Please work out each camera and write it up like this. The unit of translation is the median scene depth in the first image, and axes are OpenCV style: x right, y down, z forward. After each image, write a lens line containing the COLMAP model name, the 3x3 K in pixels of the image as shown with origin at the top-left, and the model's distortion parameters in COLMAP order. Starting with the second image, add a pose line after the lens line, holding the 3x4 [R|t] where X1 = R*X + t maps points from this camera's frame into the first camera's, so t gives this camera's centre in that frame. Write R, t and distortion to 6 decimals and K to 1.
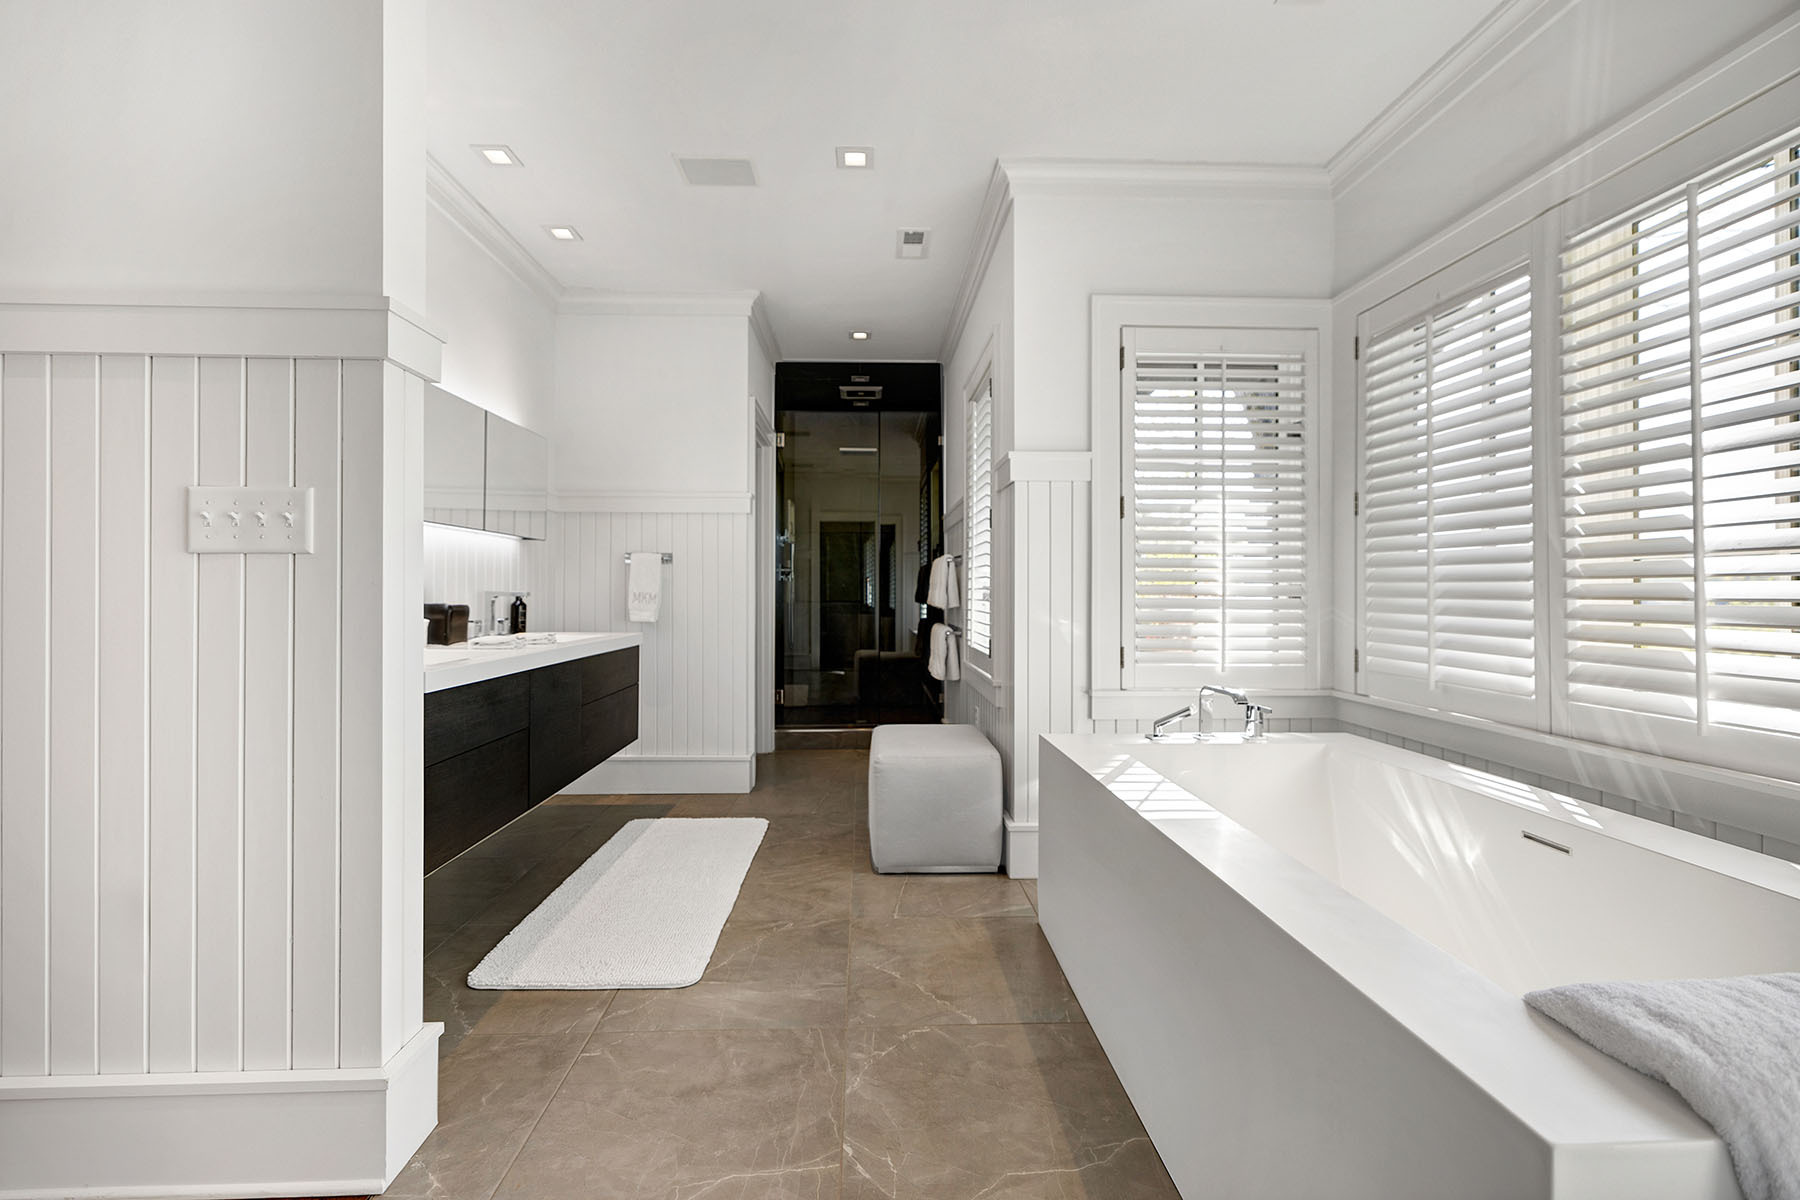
lens RADIAL K [[762.7, 0, 898.6], [0, 762.7, 591.5], [0, 0, 1]] dist [-0.000652, -0.000037]
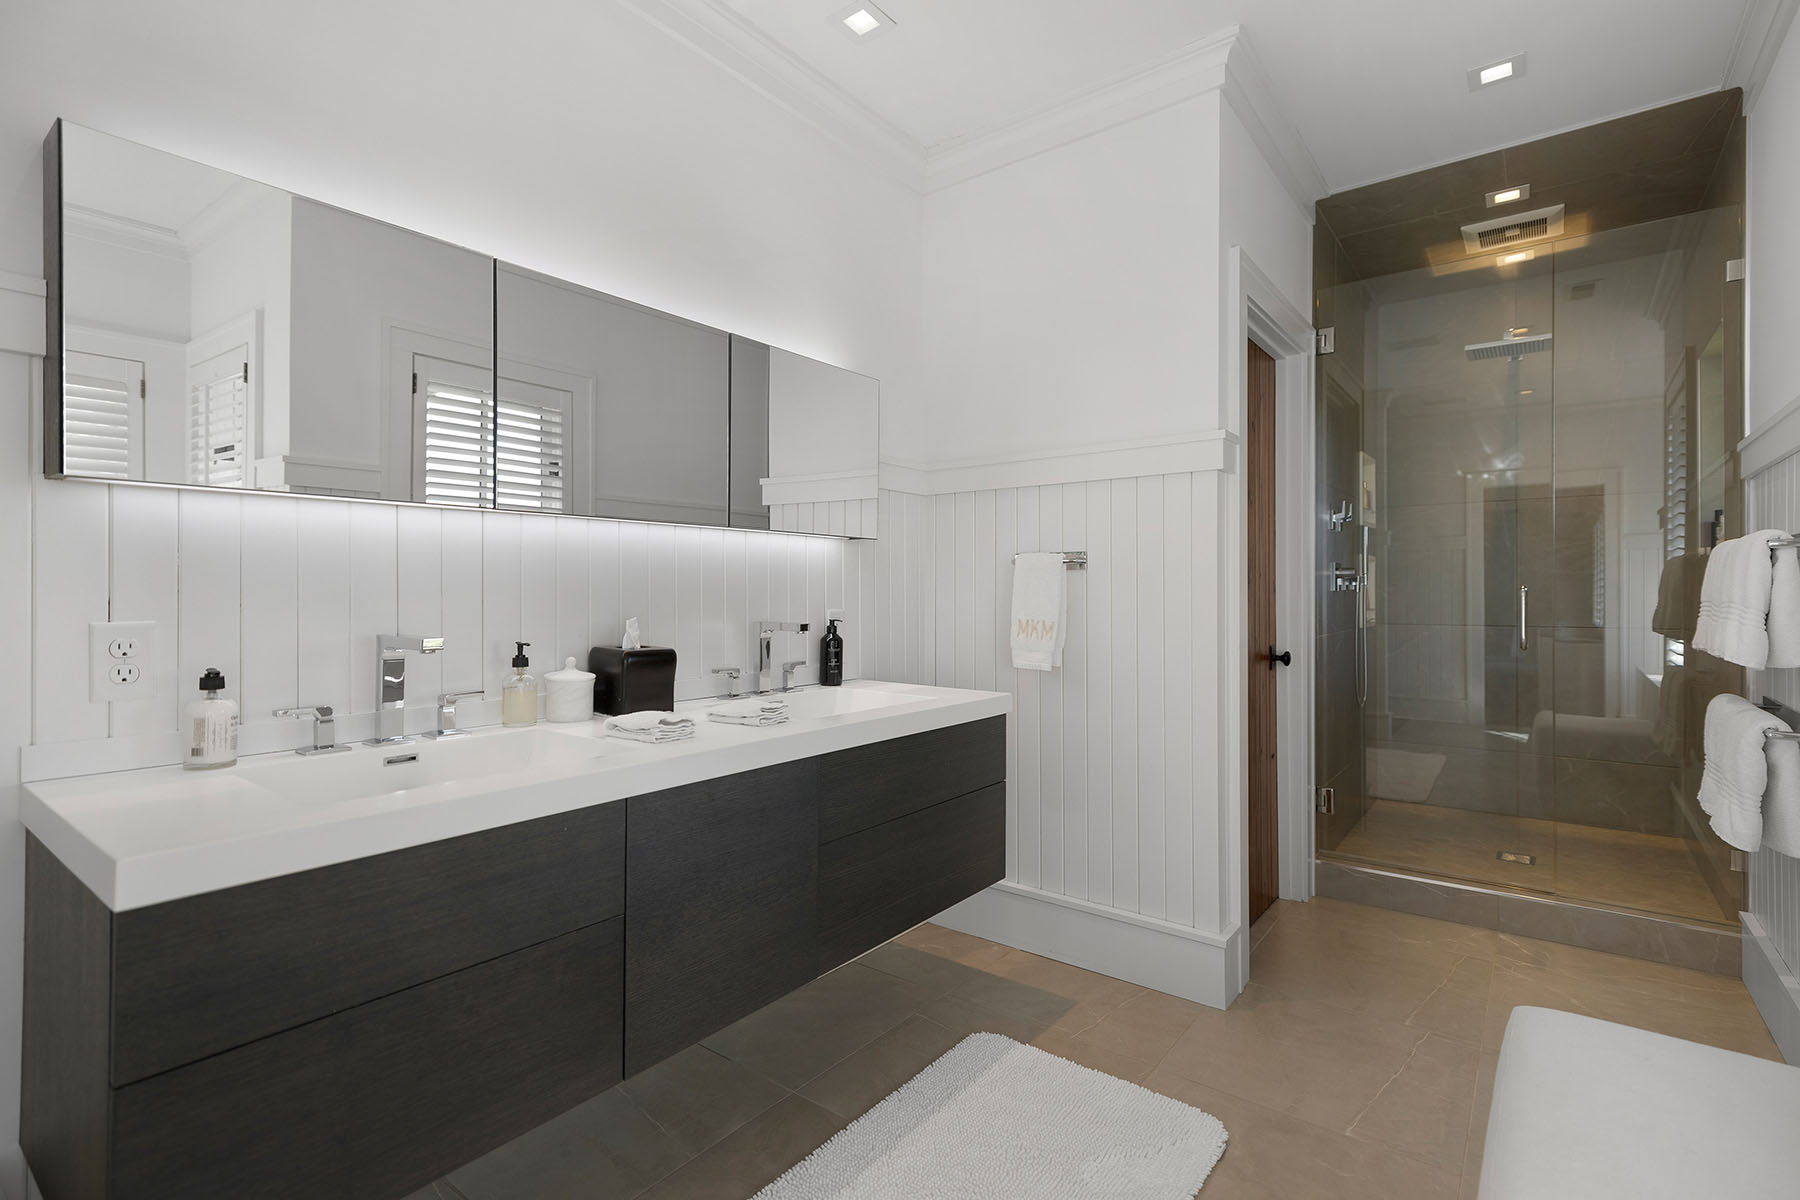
lens RADIAL K [[847.9, 0, 900.3], [0, 847.9, 589.9], [0, 0, 1]] dist [0.019116, 0.000832]
pose [[0.768775, -0.004076, -0.639507, 0.005865], [0.001395, 0.999988, -0.004696, -0.017393], [0.639518, 0.002718, 0.768771, 0.399679]]
